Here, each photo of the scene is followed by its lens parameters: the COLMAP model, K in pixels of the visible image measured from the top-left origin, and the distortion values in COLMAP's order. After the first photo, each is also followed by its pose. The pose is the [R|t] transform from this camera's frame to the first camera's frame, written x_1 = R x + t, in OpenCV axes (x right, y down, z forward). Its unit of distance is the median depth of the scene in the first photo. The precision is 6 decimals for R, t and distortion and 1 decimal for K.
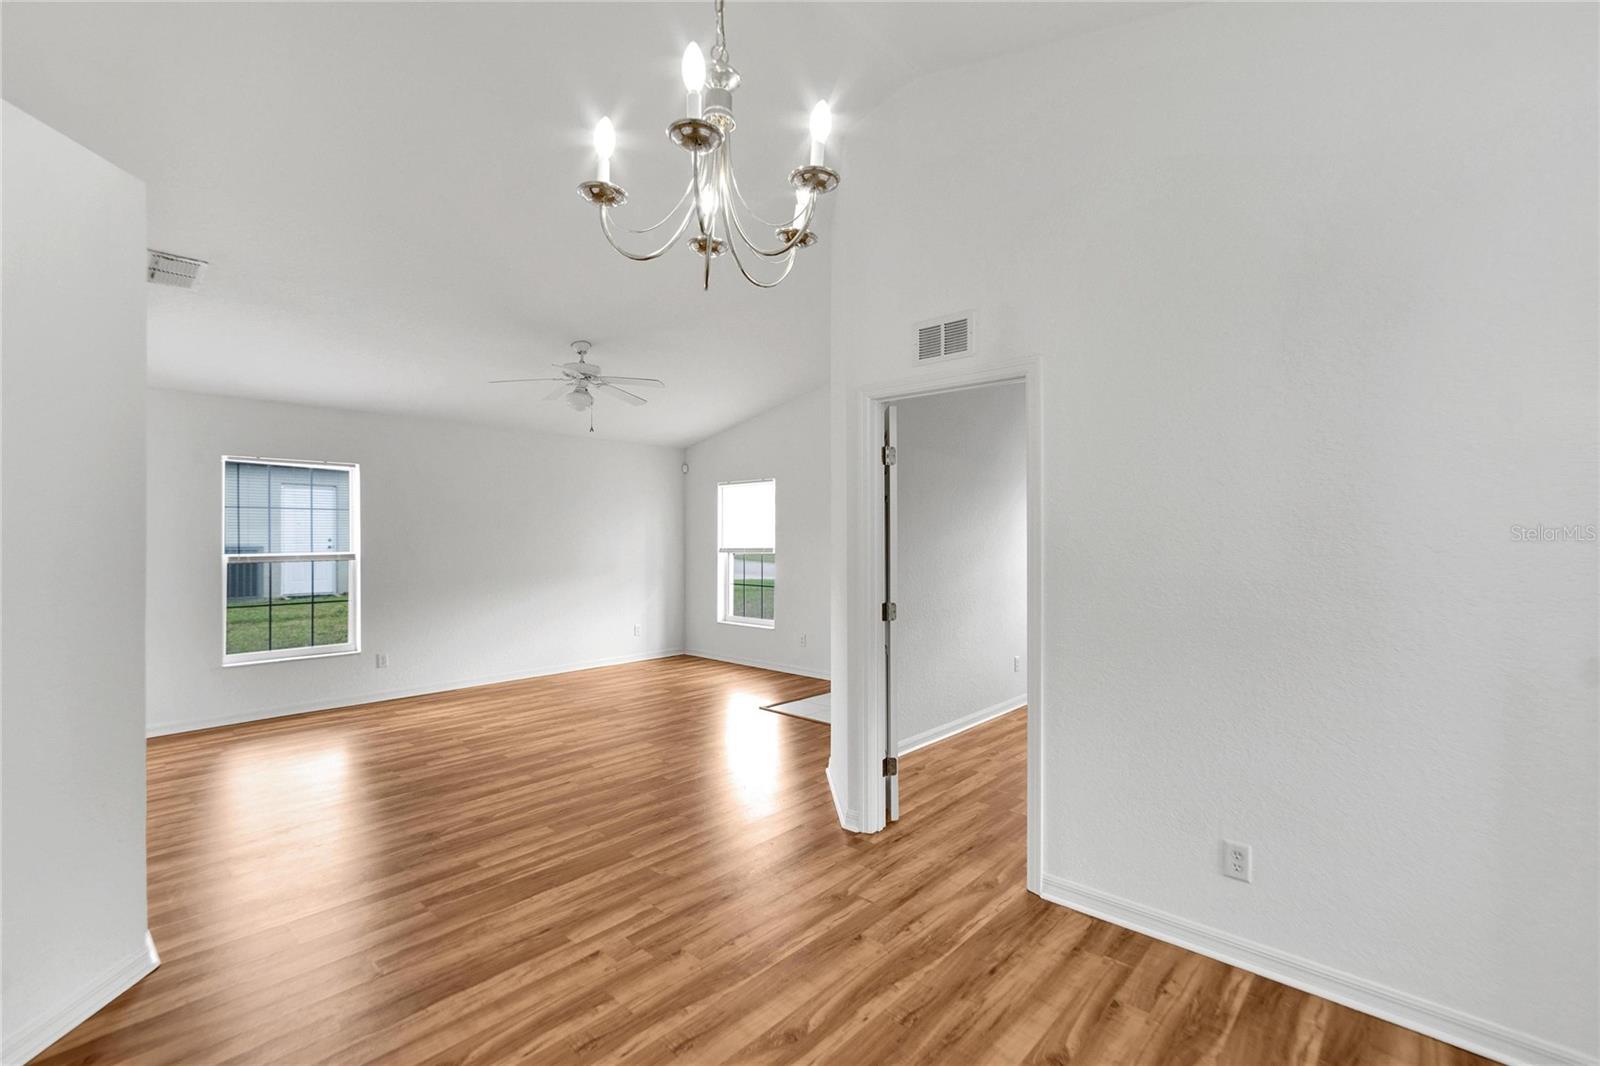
lens RADIAL K [[710.7, 0, 792.4], [0, 710.7, 538.9], [0, 0, 1]] dist [-0.004997, -0.000479]
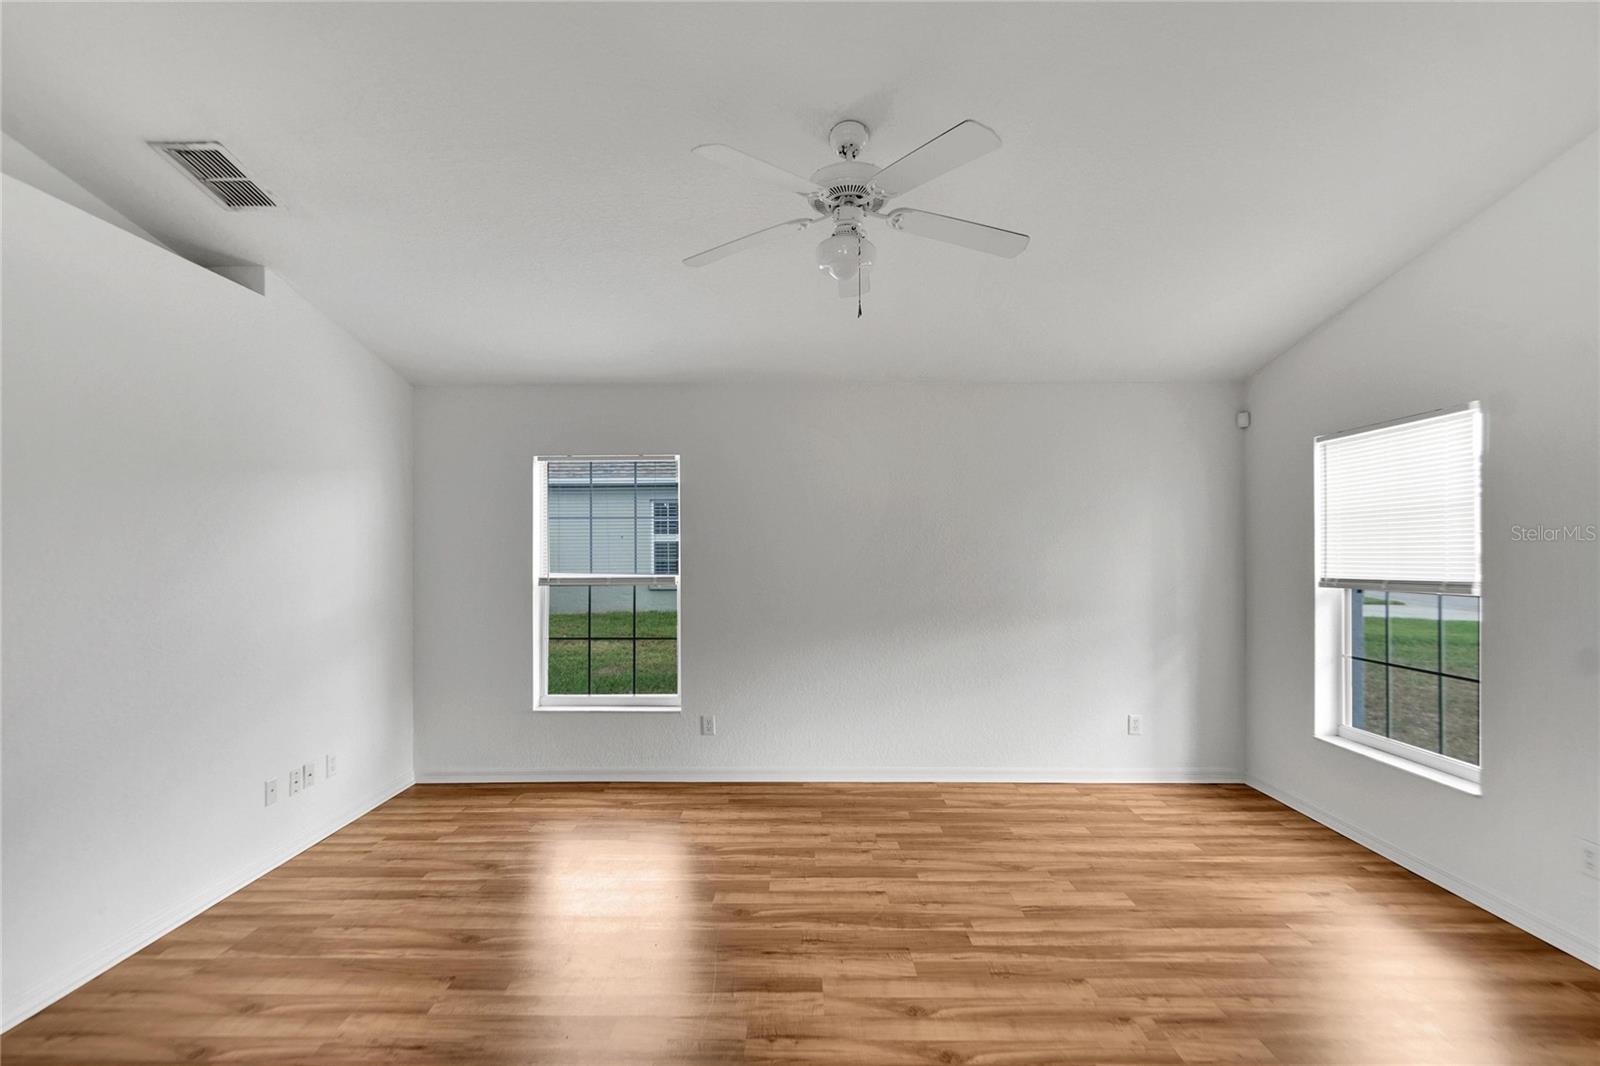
lens RADIAL K [[715.1, 0, 782.3], [0, 715.1, 546.1], [0, 0, 1]] dist [0.000017, -0.000187]
pose [[0.659938, -0.005538, -0.751300, 0.023822], [0.001923, 0.999982, -0.005683, -0.008168], [0.751318, 0.002306, 0.659936, 0.879496]]
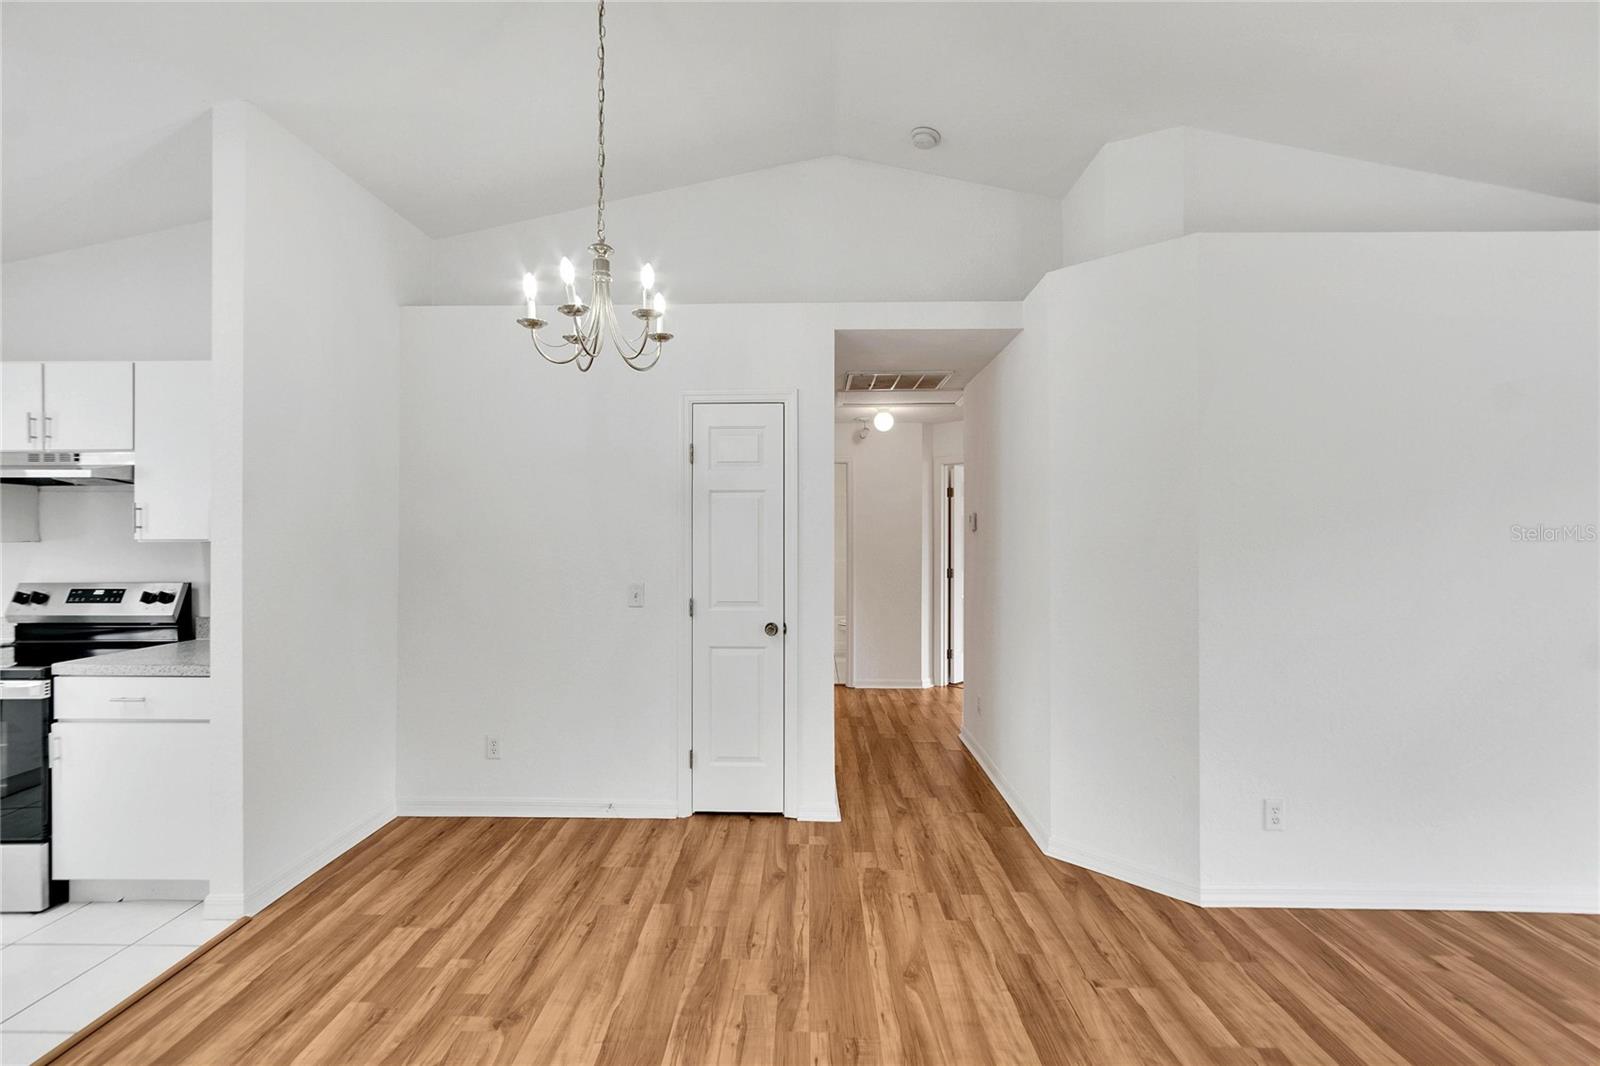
lens RADIAL K [[708.8, 0, 796.1], [0, 708.8, 529.7], [0, 0, 1]] dist [-0.001924, 0.000128]
pose [[-0.750244, -0.006528, -0.661129, 0.211278], [-0.008508, 0.999964, -0.000220, -0.002007], [0.661107, 0.005460, -0.750272, 0.828416]]
